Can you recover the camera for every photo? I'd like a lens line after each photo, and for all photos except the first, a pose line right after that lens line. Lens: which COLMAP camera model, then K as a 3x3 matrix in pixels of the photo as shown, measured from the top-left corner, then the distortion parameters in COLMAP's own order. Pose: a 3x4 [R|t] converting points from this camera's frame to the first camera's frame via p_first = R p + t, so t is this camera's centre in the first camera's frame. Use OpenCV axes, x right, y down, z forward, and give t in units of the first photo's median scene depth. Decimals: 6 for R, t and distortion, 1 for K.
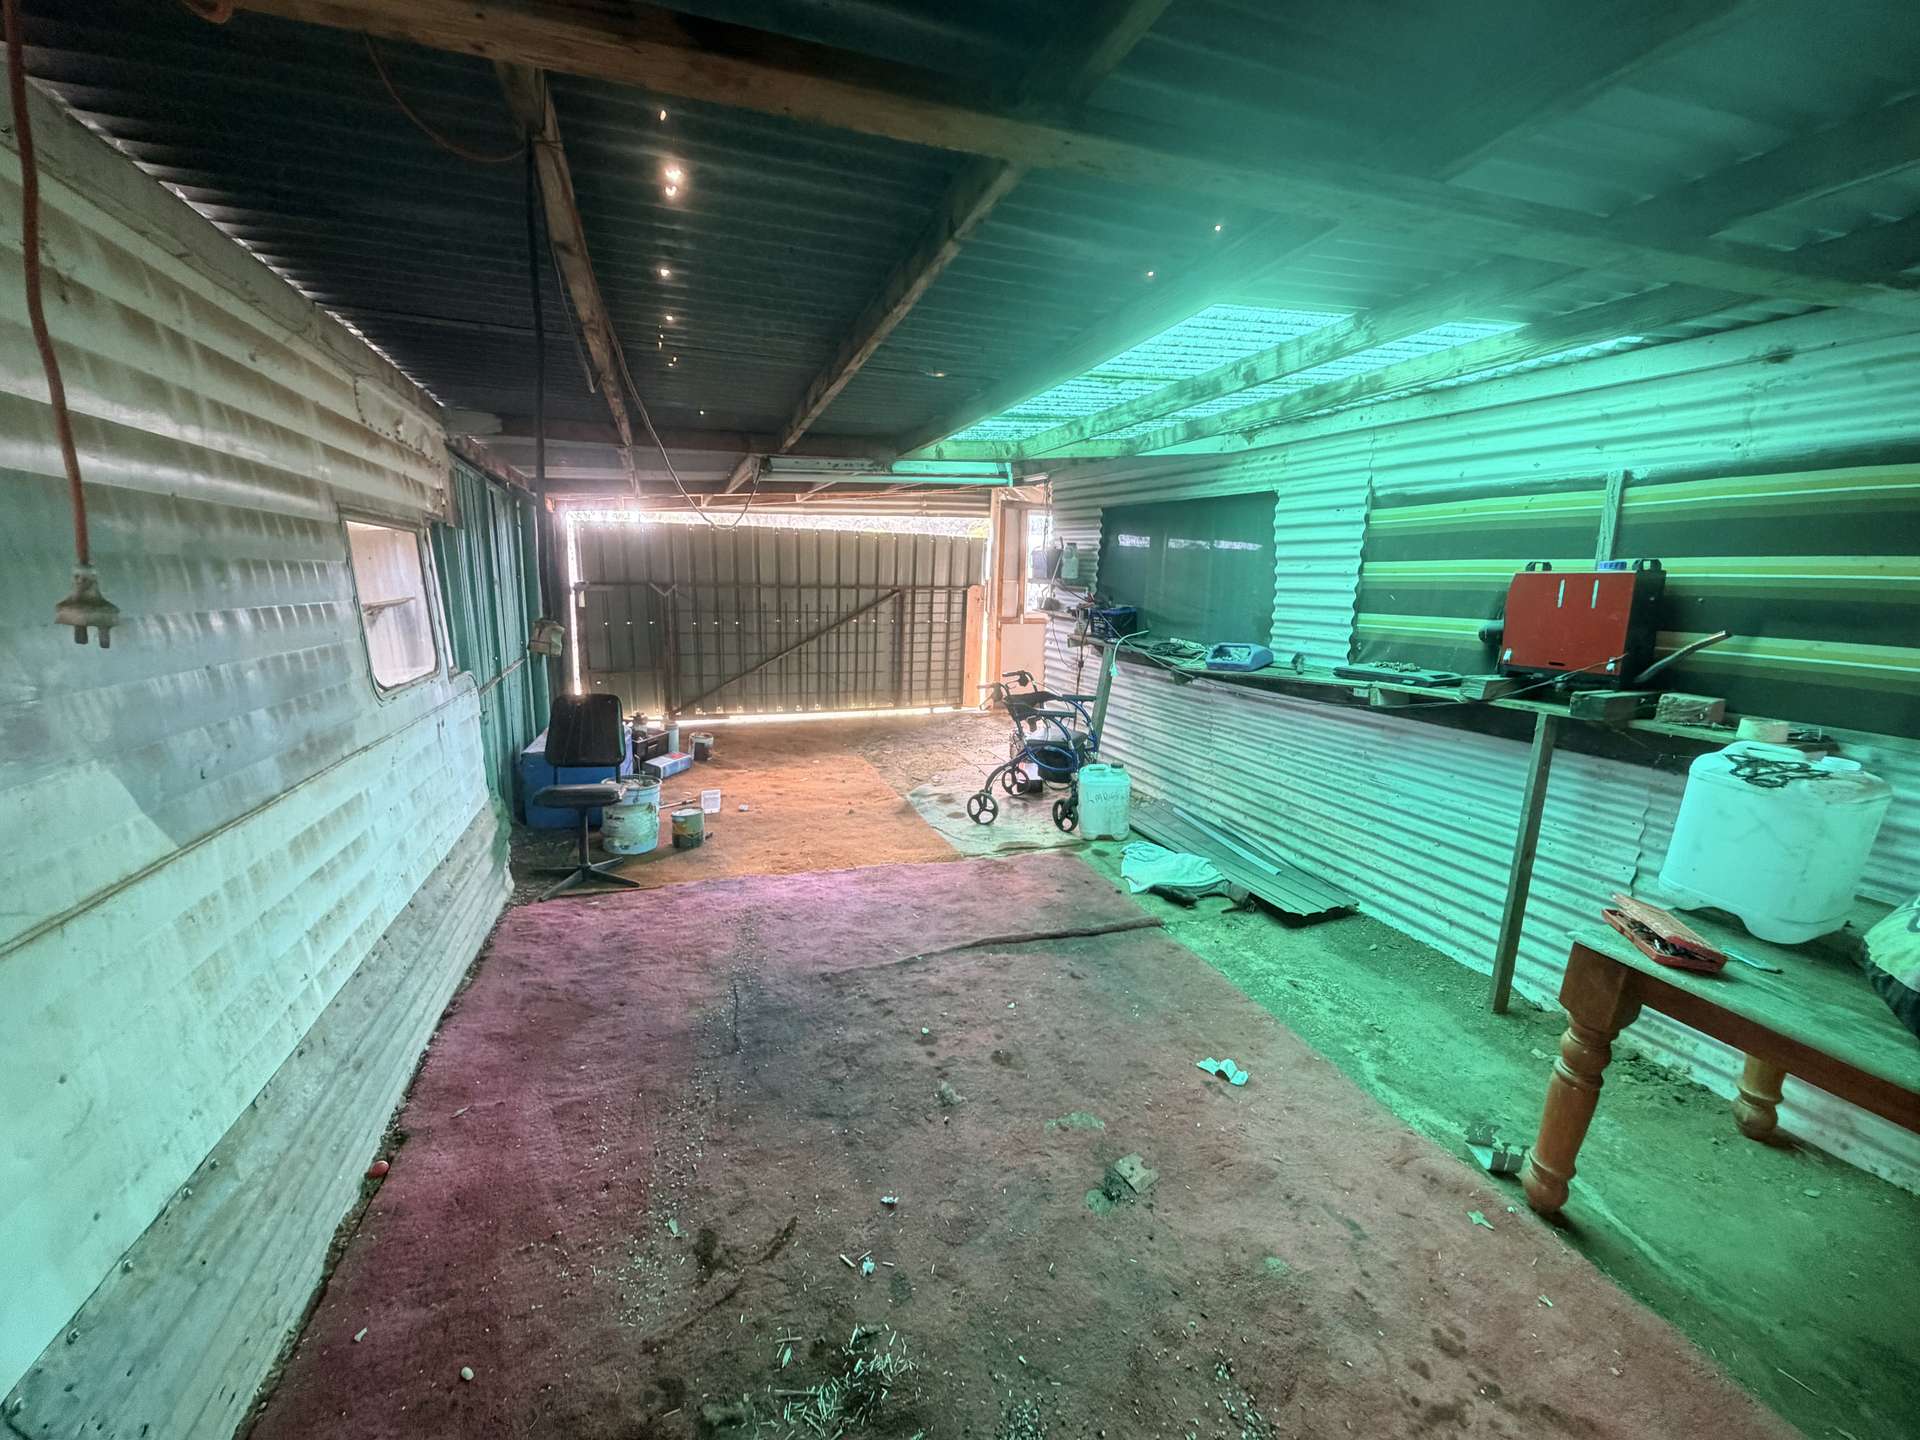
lens RADIAL K [[762.2, 0, 954.6], [0, 762.2, 719.2], [0, 0, 1]] dist [-0.003576, 0.000017]
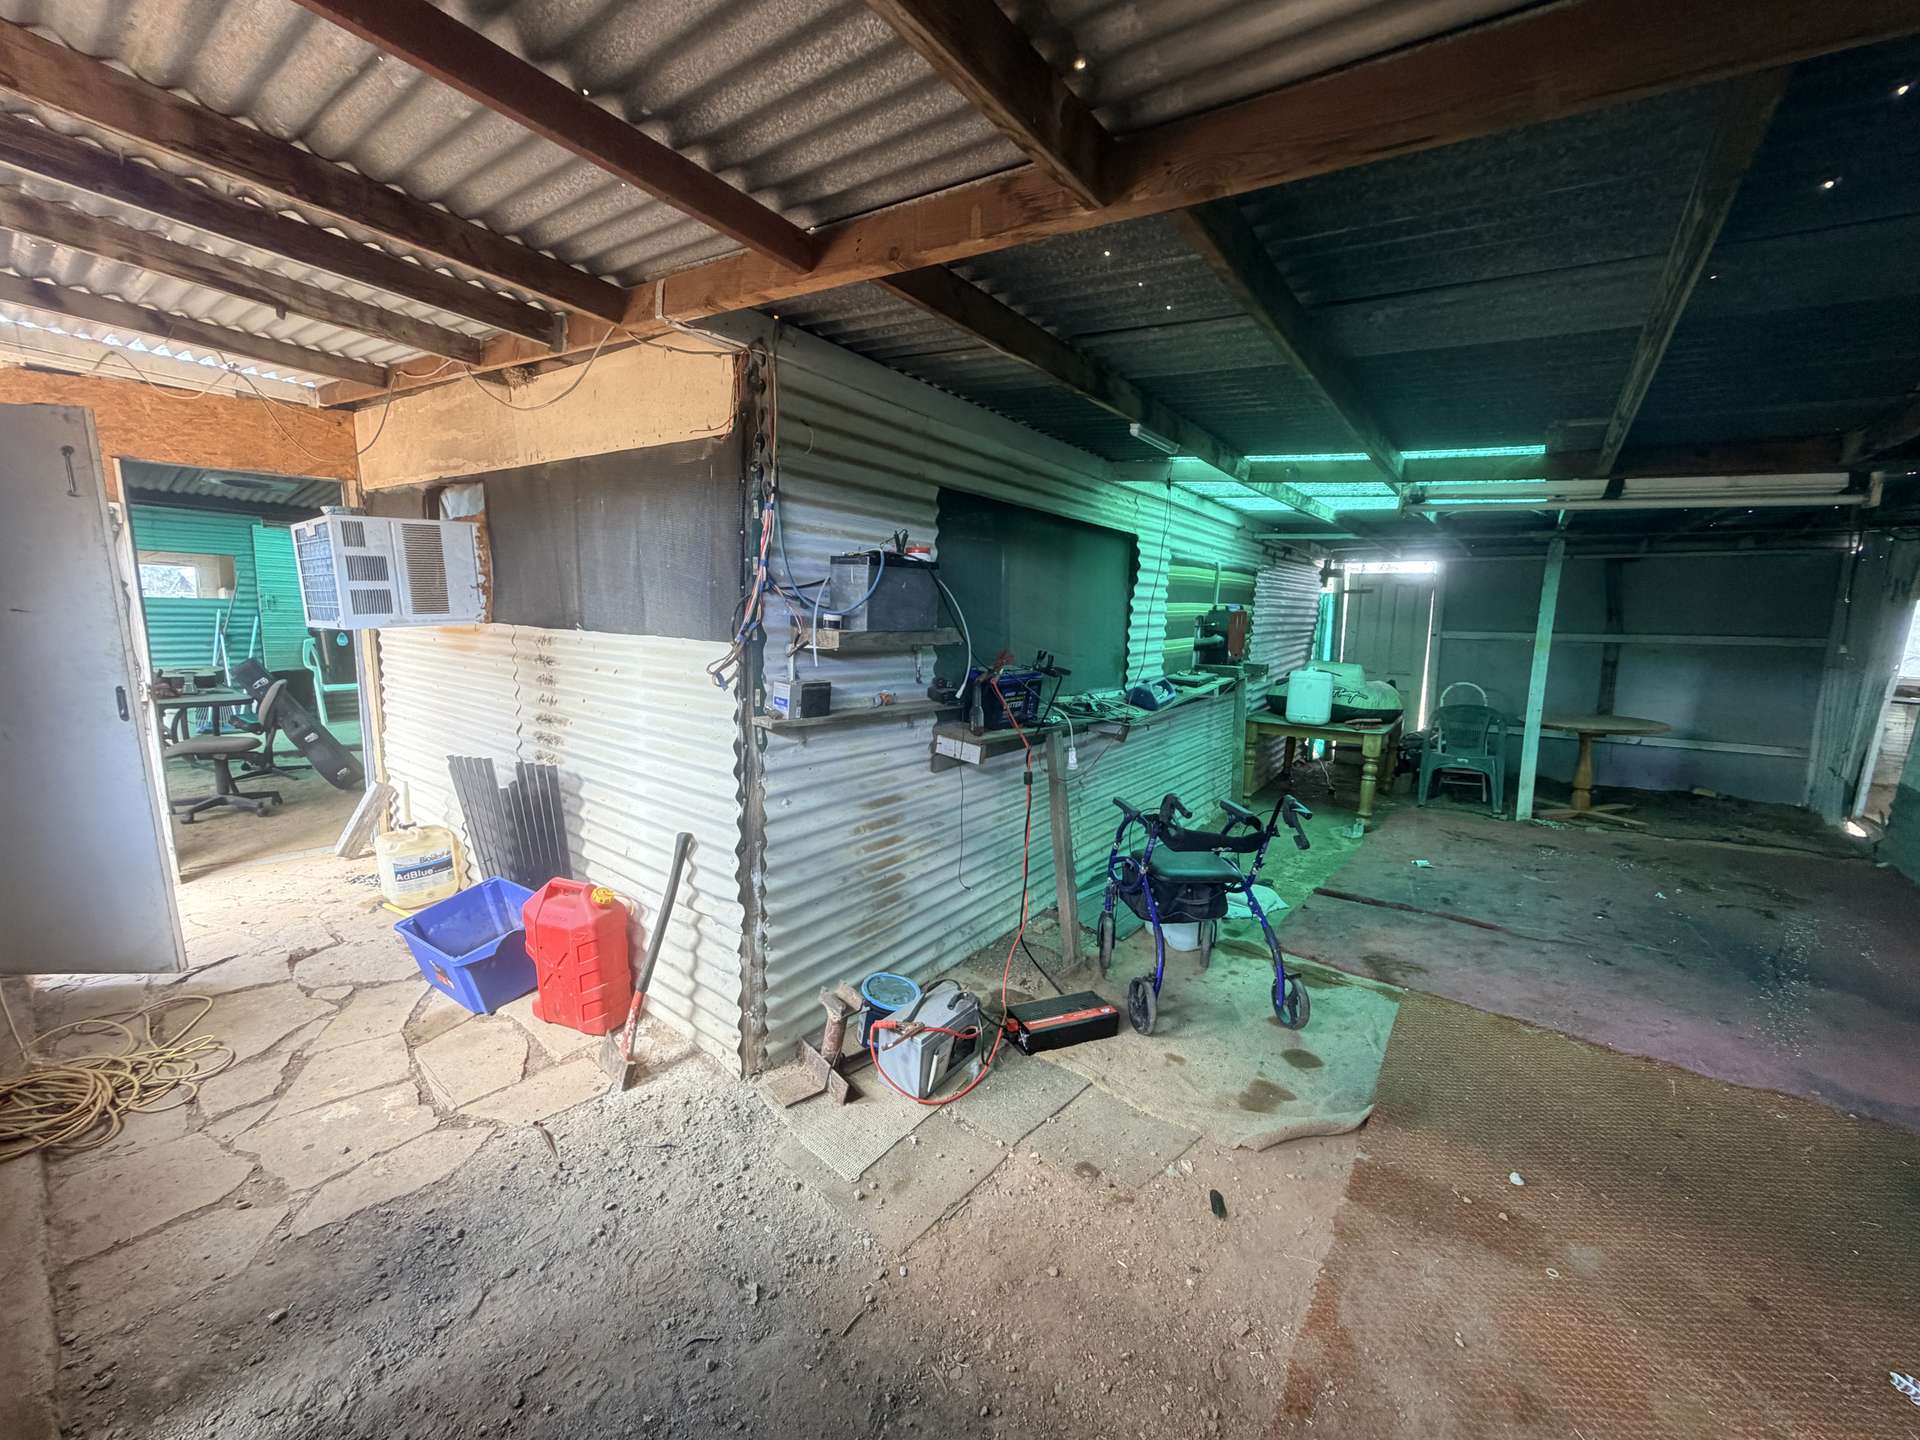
lens RADIAL K [[762.2, 0, 954.6], [0, 762.2, 719.2], [0, 0, 1]] dist [-0.003576, 0.000017]
pose [[-0.540745, -0.151503, 0.827431, -0.487104], [0.135903, 0.954990, 0.263675, -0.501808], [-0.830136, 0.255031, -0.495816, 2.451021]]
